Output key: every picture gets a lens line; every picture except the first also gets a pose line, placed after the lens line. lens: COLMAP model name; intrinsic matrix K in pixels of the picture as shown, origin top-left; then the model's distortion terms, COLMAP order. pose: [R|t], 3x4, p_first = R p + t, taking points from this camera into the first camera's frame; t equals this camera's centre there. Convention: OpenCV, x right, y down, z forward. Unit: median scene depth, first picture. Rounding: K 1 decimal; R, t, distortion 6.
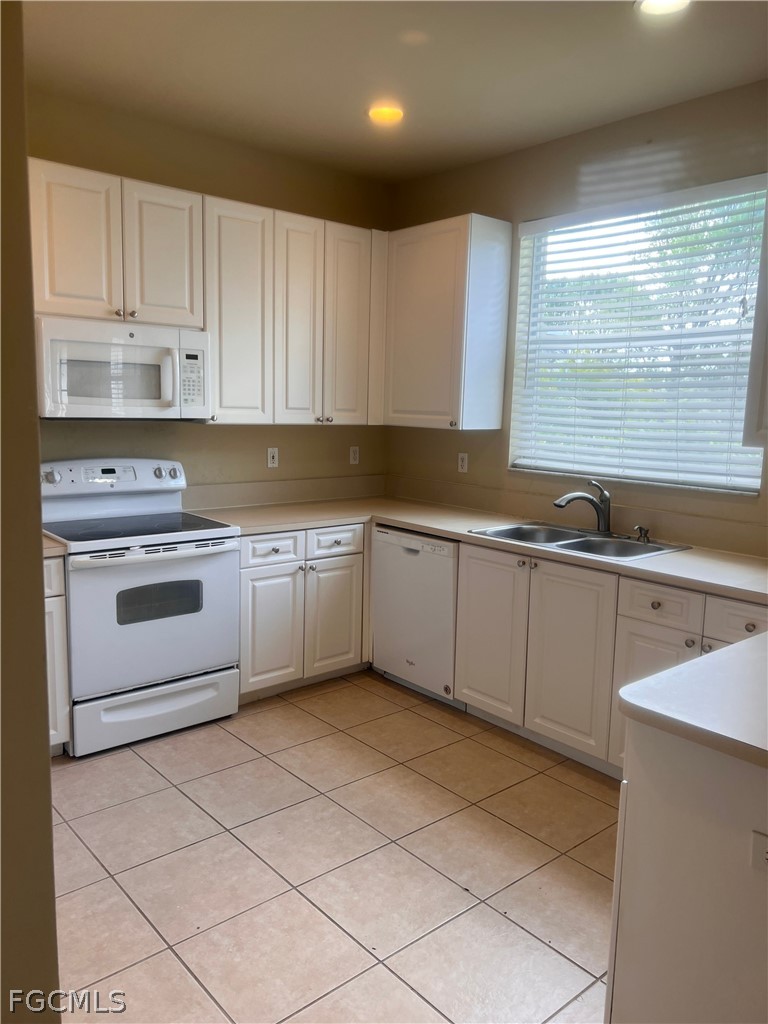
lens RADIAL K [[761.3, 0, 390.1], [0, 761.3, 507.7], [0, 0, 1]] dist [0.047645, -0.048619]
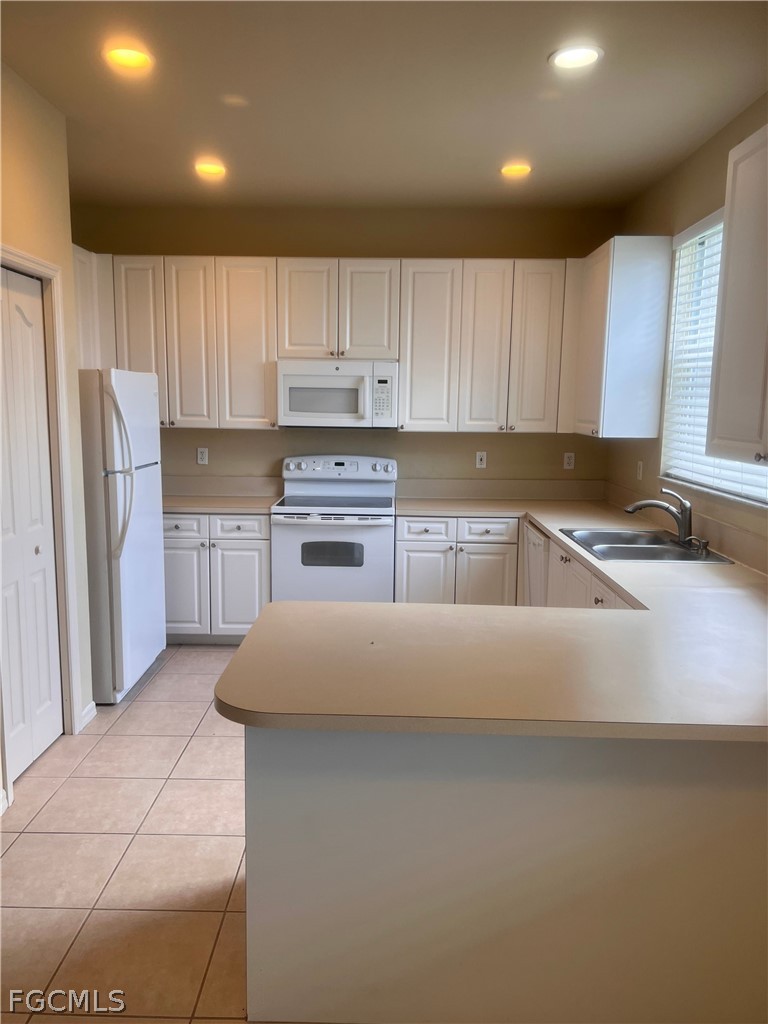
lens RADIAL K [[761.3, 0, 388.6], [0, 761.3, 520.2], [0, 0, 1]] dist [0.047645, -0.048619]
pose [[0.741477, 0.083881, -0.665715, 0.647361], [-0.084316, 0.995939, 0.031578, 0.004101], [0.665660, 0.032716, 0.745538, 0.007715]]
